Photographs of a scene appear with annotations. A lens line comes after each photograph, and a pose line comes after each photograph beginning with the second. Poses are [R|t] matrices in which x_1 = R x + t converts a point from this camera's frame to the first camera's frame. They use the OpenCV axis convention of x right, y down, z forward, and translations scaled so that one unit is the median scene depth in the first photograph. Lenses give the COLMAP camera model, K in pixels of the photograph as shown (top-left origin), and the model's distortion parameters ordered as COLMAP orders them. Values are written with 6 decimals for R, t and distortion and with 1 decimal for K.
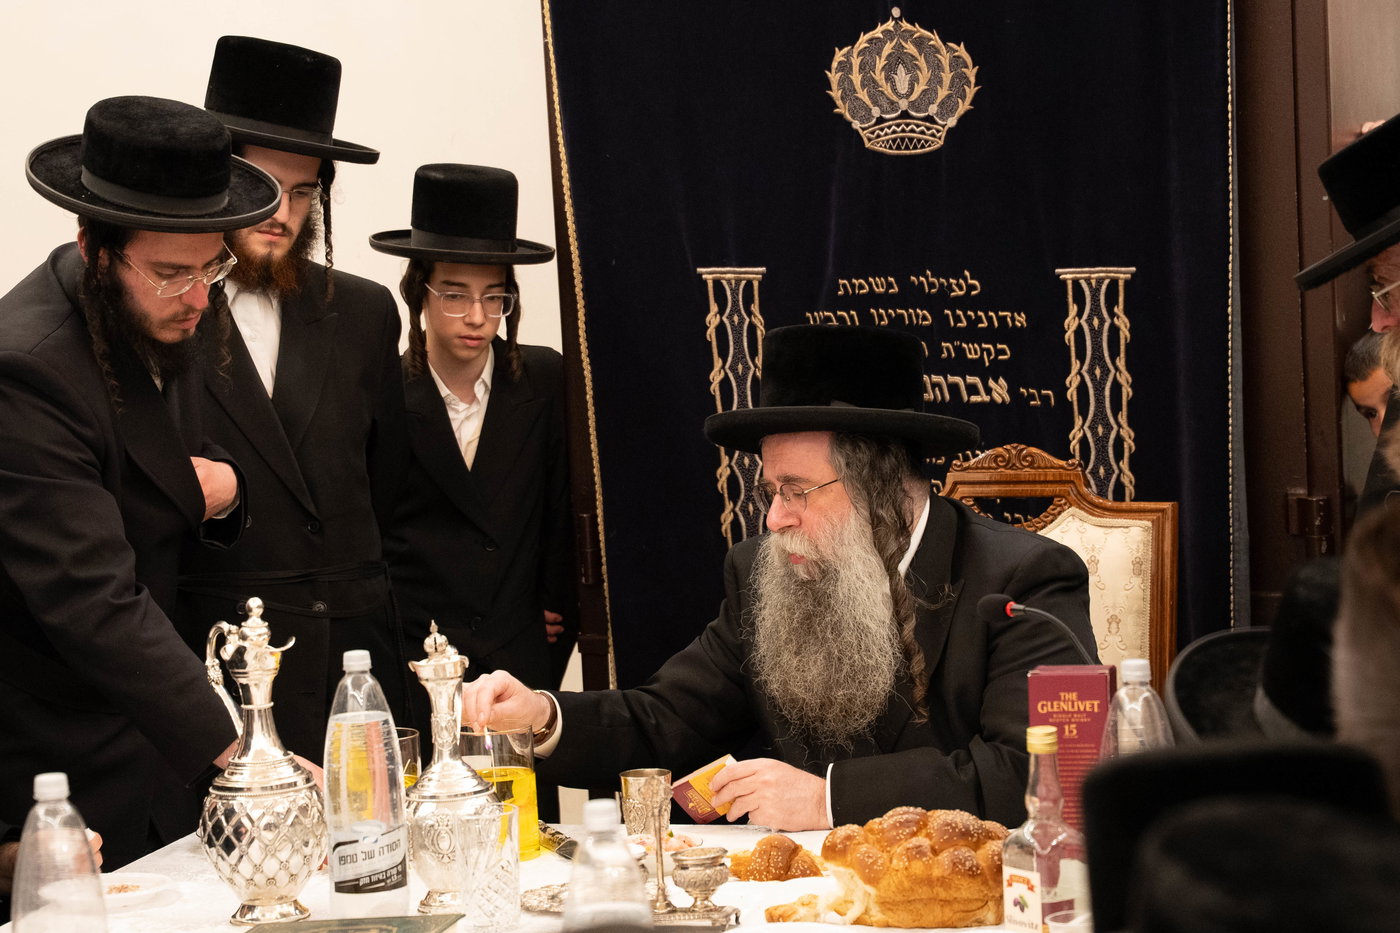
lens RADIAL K [[3909.9, 0, 700.0], [0, 3909.9, 466.5], [0, 0, 1]] dist [0.450148, -0.532012]
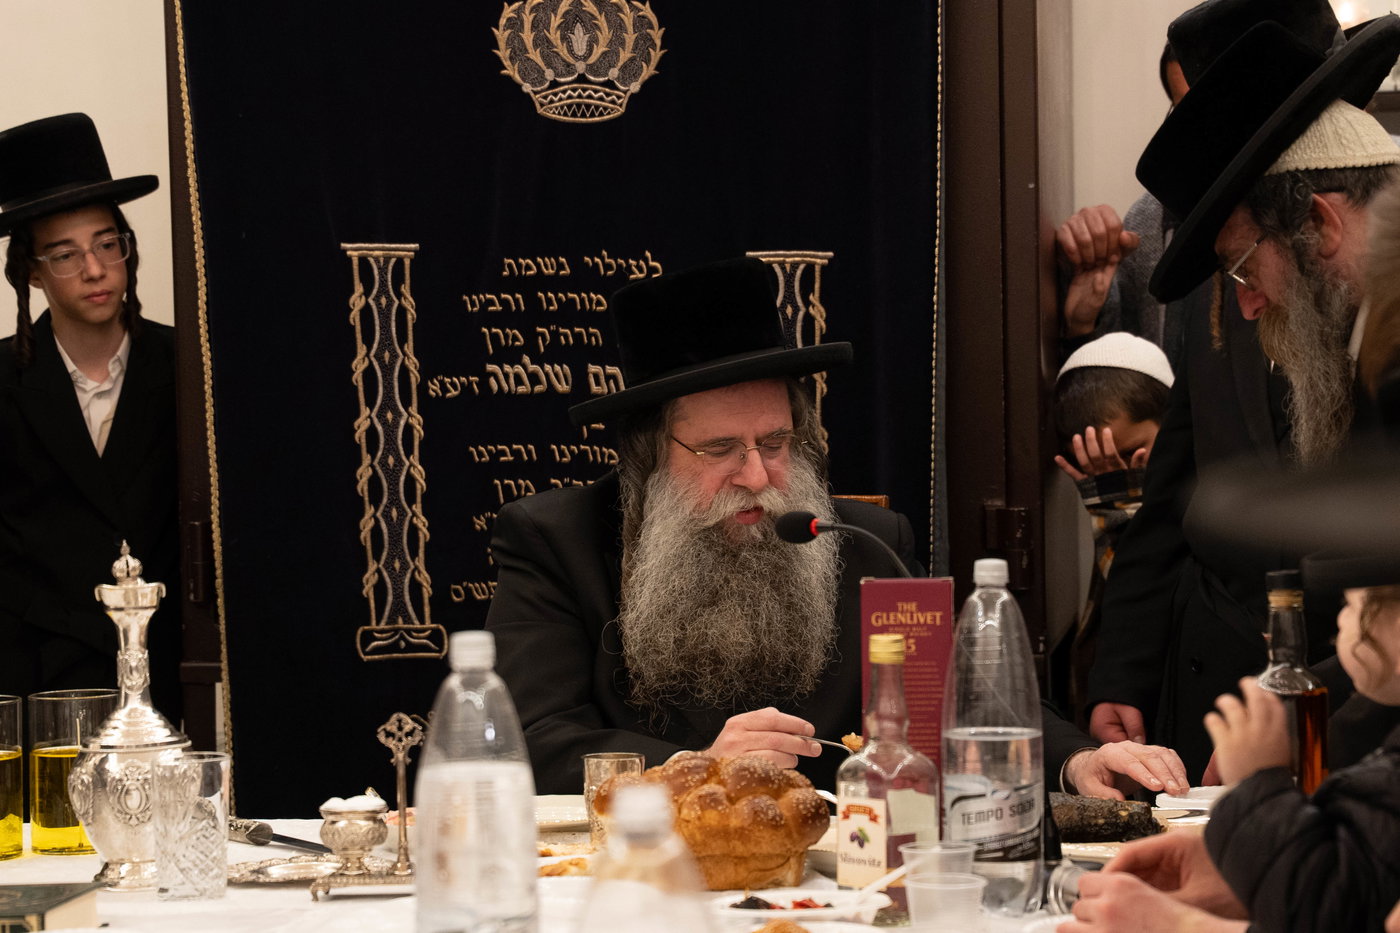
lens RADIAL K [[3909.9, 0, 700.0], [0, 3909.9, 466.5], [0, 0, 1]] dist [0.450148, -0.532012]
pose [[0.984706, 0.031542, 0.171346, -0.073702], [-0.018502, 0.996846, -0.077170, 0.069335], [-0.173240, 0.072820, 0.982184, 0.111274]]
